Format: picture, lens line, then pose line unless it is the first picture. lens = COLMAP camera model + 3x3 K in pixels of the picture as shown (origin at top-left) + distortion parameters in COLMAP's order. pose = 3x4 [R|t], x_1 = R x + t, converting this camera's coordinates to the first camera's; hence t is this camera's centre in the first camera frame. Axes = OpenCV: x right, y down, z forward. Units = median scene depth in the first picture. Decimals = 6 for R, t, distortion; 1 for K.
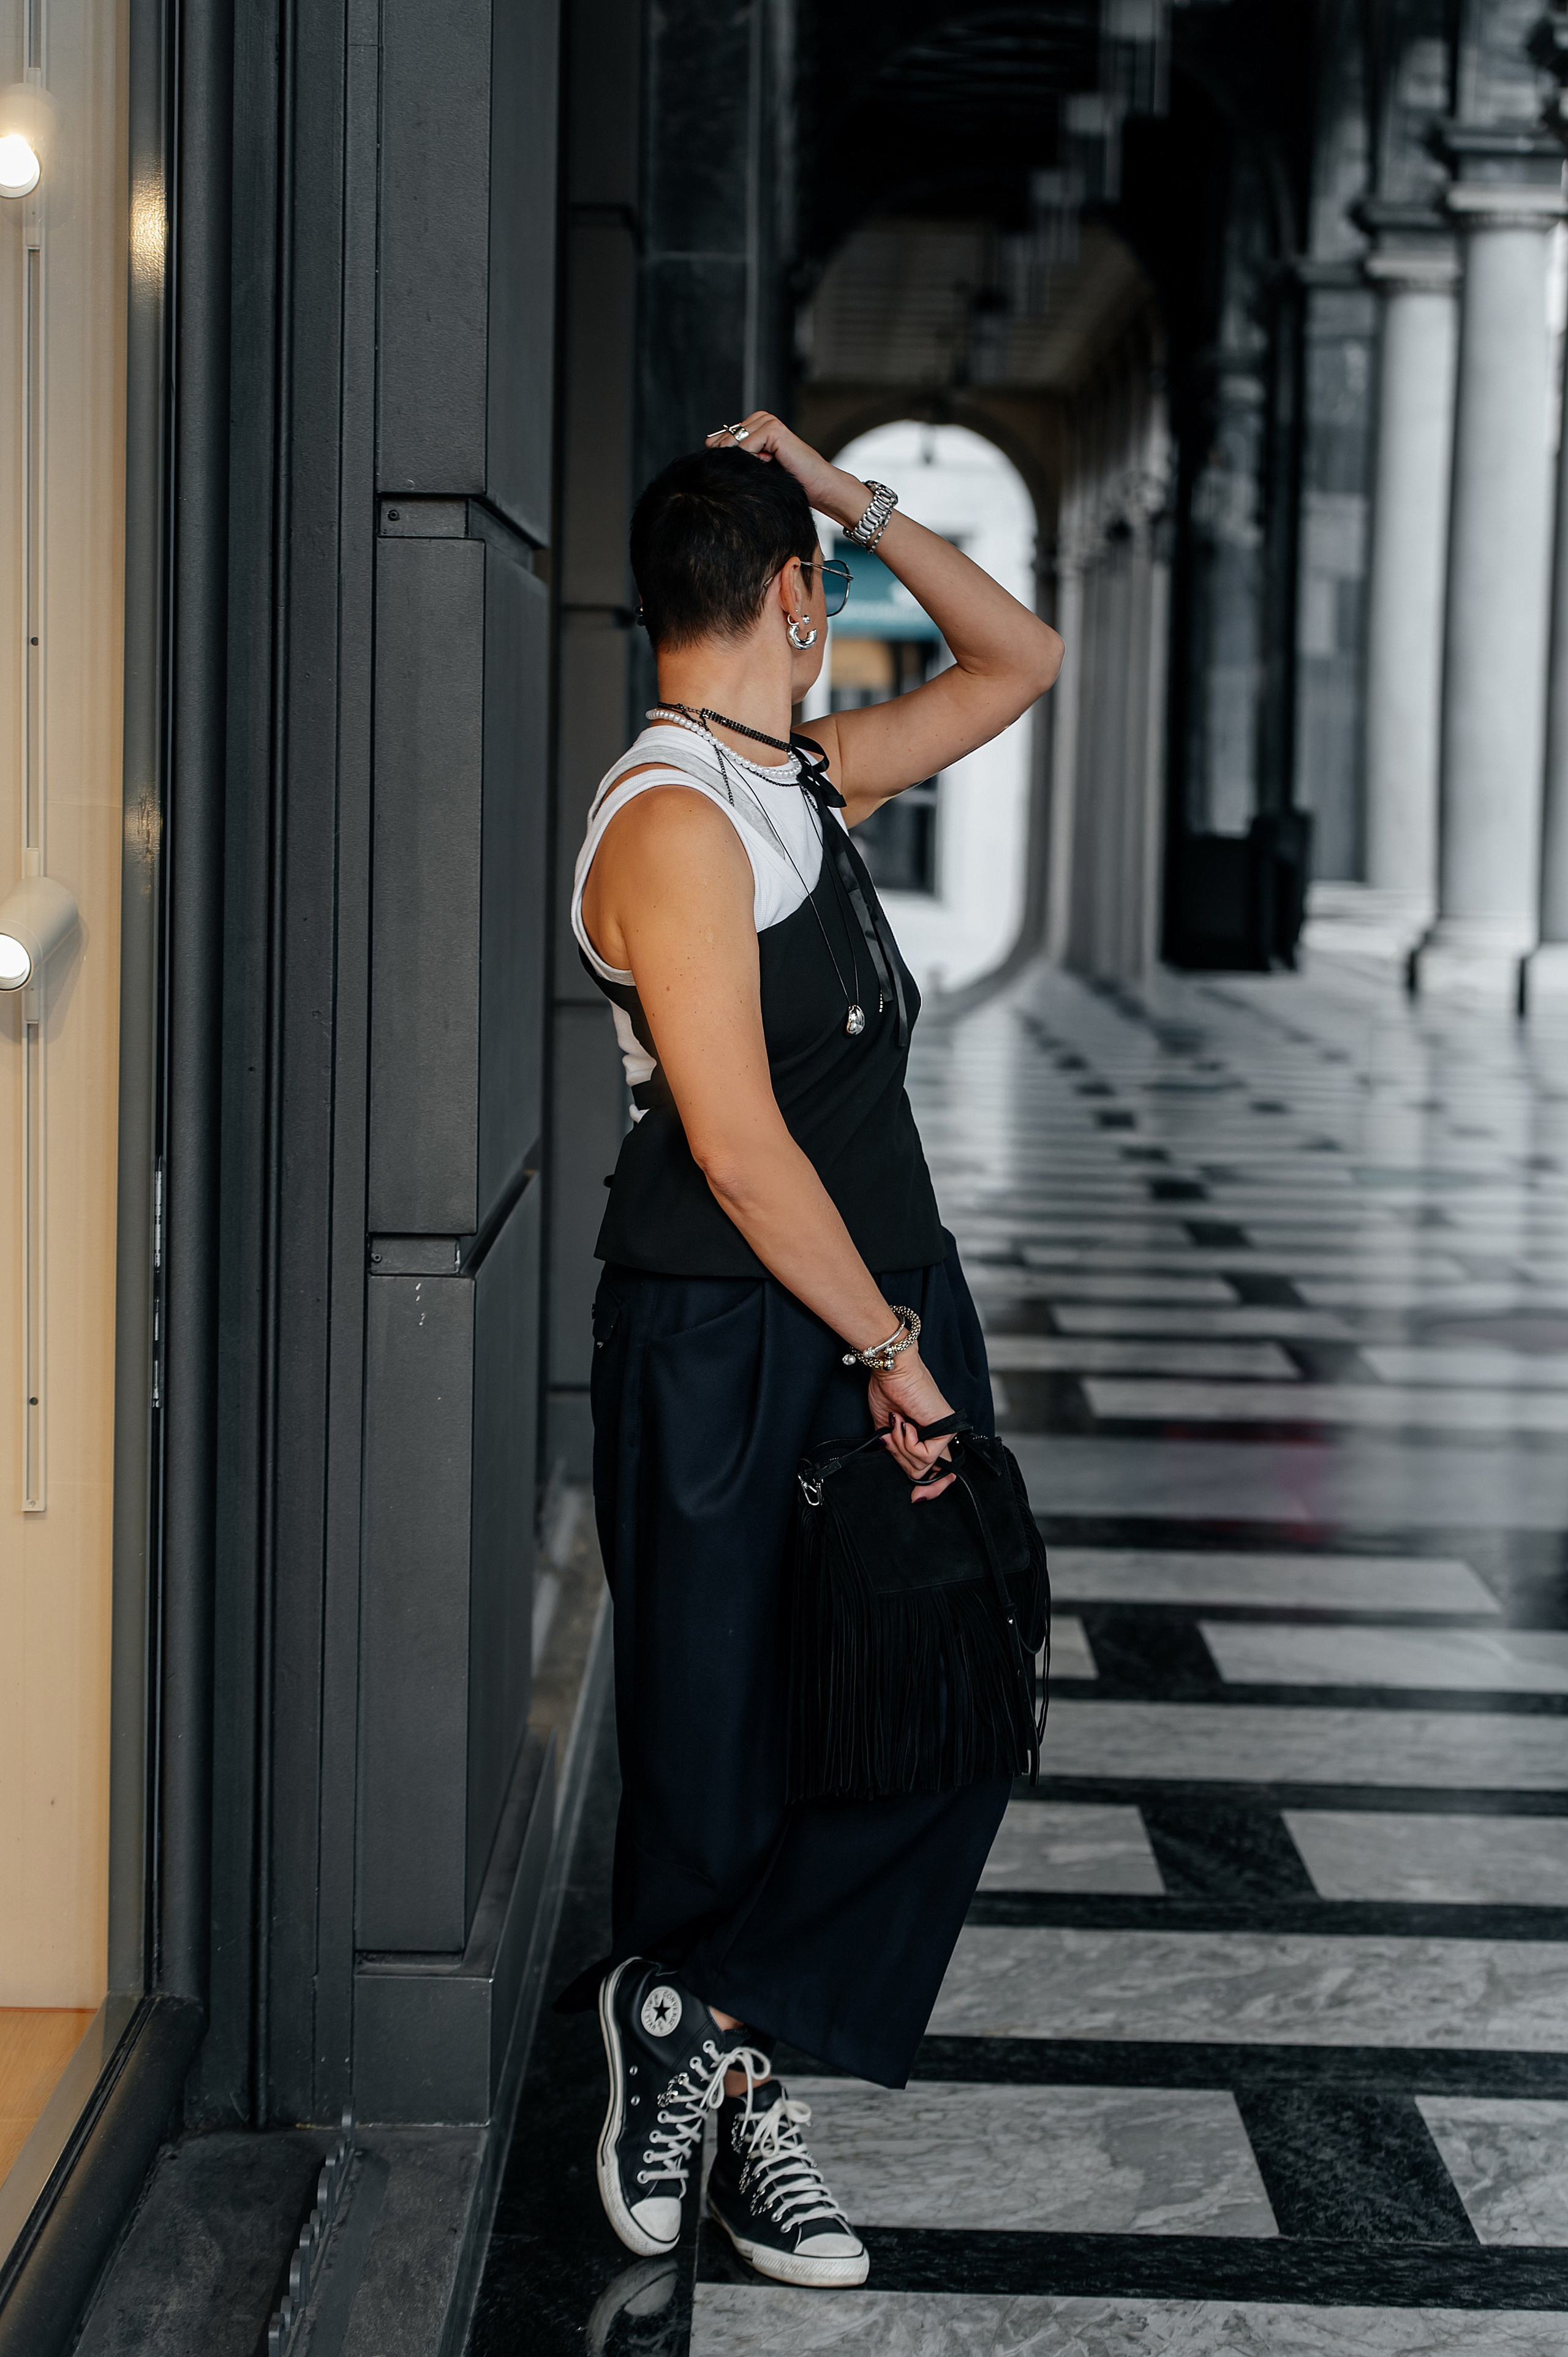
lens RADIAL K [[4688.6, 0, 778.6], [0, 4688.6, 1190.5], [0, 0, 1]] dist [-0.014402, -0.108066]
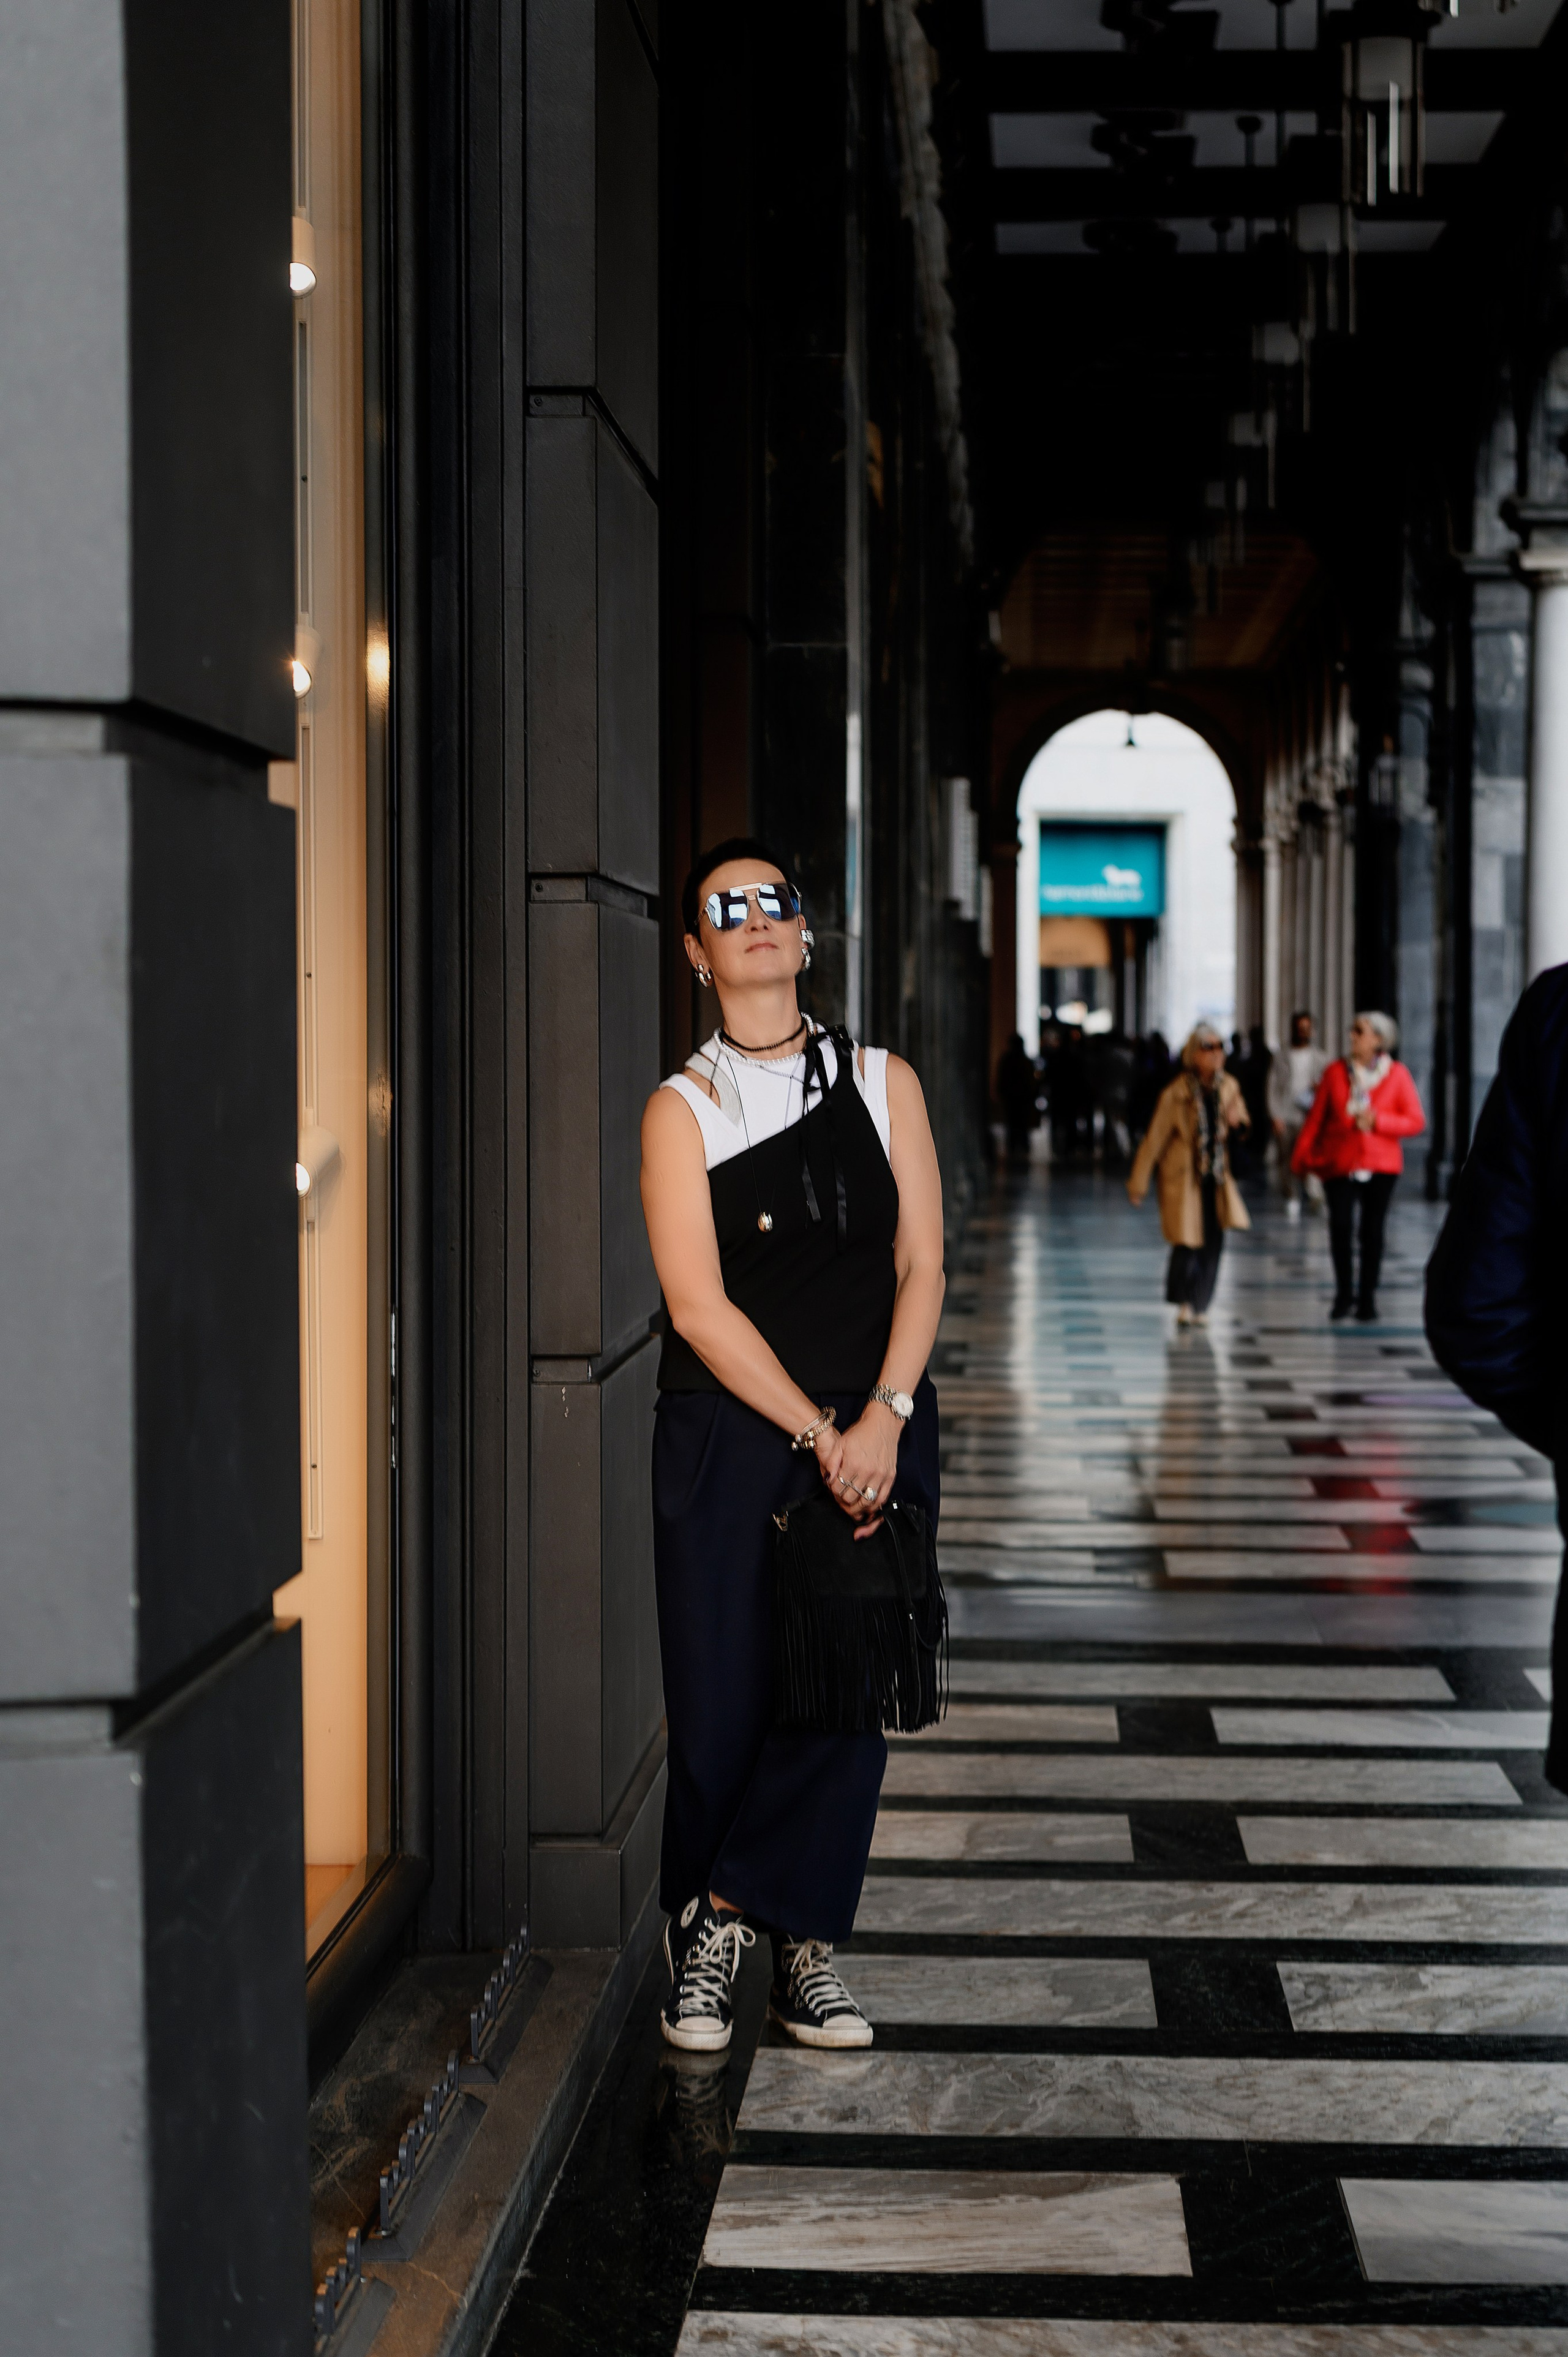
lens RADIAL K [[4718.3, 0, 774.5], [0, 4718.3, 1182.5], [0, 0, 1]] dist [-0.033186, 0.069366]
pose [[0.998549, -0.021860, -0.049205, 0.061196], [0.018759, 0.997861, -0.062629, 0.045130], [0.050468, 0.061615, 0.996823, -0.472993]]
